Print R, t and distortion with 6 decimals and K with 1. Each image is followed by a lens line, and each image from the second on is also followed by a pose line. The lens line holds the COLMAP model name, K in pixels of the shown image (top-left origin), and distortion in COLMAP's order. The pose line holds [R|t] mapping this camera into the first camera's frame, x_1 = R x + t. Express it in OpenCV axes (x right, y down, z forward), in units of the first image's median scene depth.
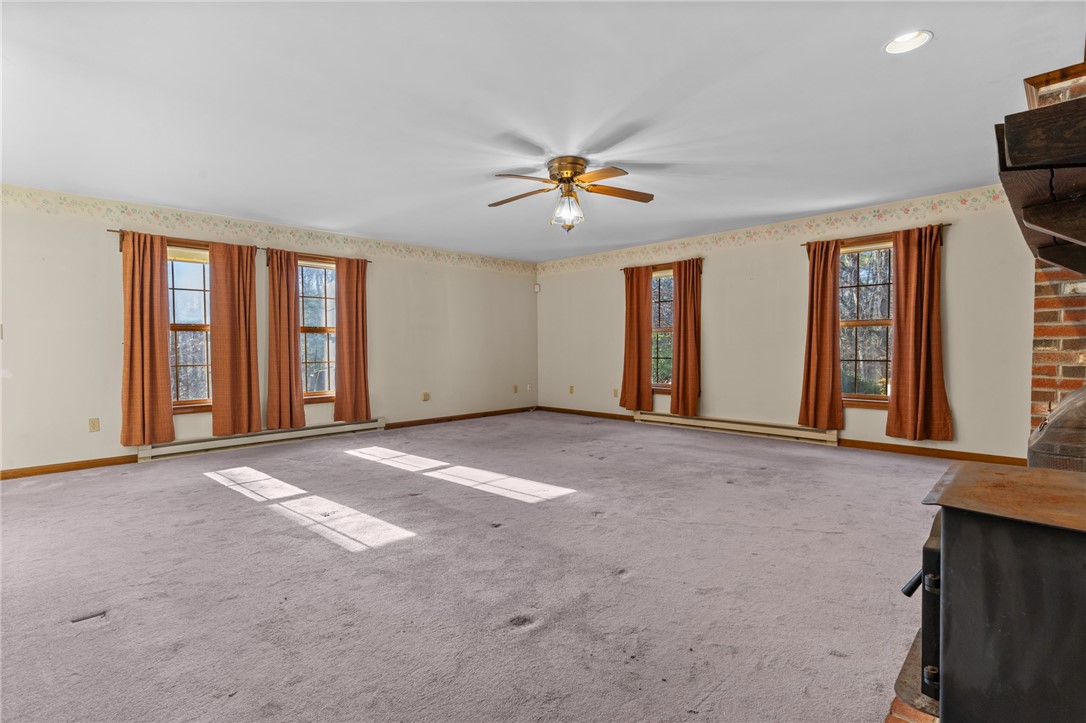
lens RADIAL K [[538.3, 0, 543.6], [0, 538.3, 365.6], [0, 0, 1]] dist [0.001232, 0.000067]
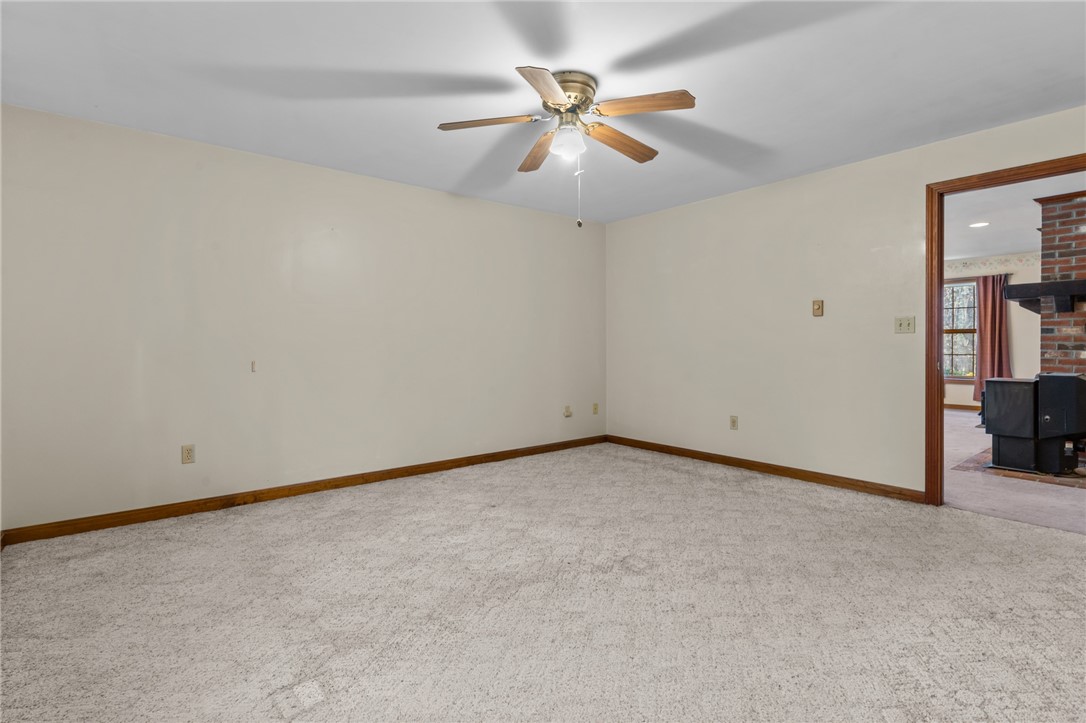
lens RADIAL K [[538.3, 0, 542.4], [0, 538.3, 356.8], [0, 0, 1]] dist [0.001232, 0.000067]
pose [[0.994080, -0.000638, -0.108650, -0.518016], [-0.001212, 0.999855, -0.016960, 0.028768], [0.108645, 0.016992, 0.993935, -0.820296]]
